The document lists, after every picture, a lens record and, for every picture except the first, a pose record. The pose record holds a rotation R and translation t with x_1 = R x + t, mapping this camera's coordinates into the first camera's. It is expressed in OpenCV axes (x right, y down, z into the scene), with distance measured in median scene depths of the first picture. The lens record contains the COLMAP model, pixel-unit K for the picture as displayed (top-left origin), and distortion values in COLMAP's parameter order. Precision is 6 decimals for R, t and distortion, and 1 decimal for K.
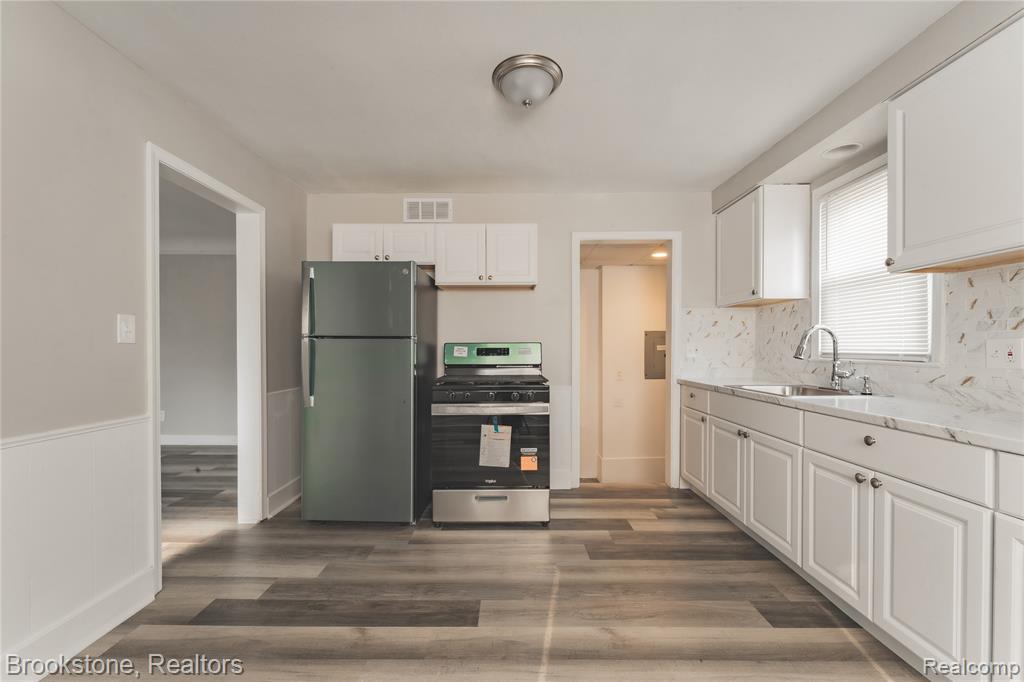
lens RADIAL K [[391.7, 0, 533.1], [0, 391.7, 352.9], [0, 0, 1]] dist [0.001332, 0.000231]
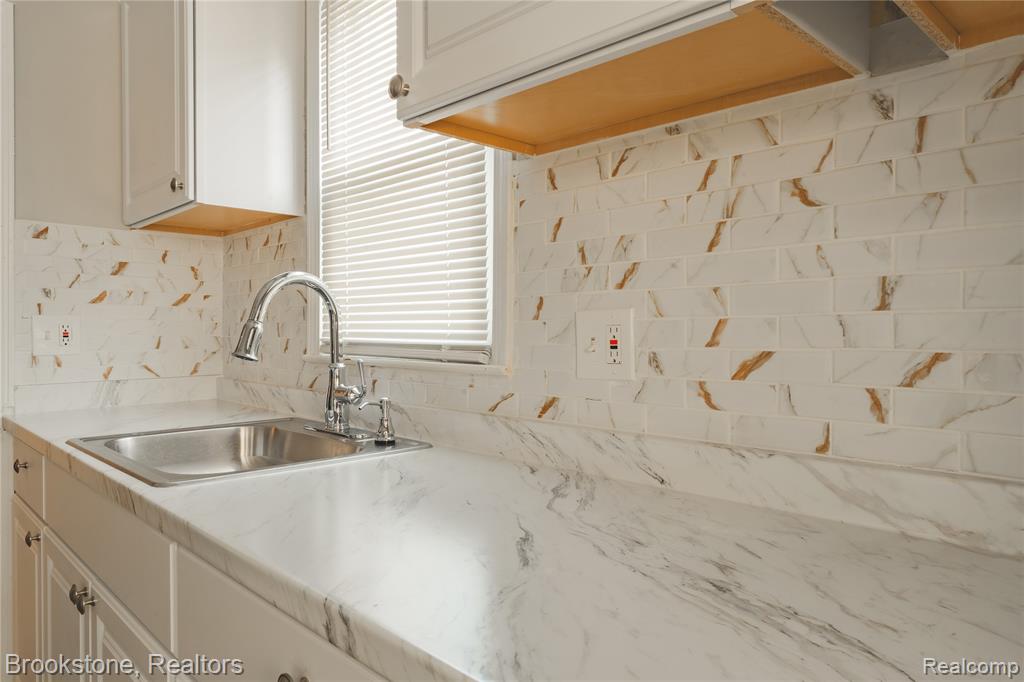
lens RADIAL K [[682.0, 0, 512.0], [0, 682.0, 341.0], [0, 0, 1]] dist [-0.000295, -0.000057]
pose [[0.710813, -0.007696, 0.703338, 0.440580], [0.005603, 0.999970, 0.005280, -0.004830], [-0.703358, 0.000188, 0.710836, 0.395405]]
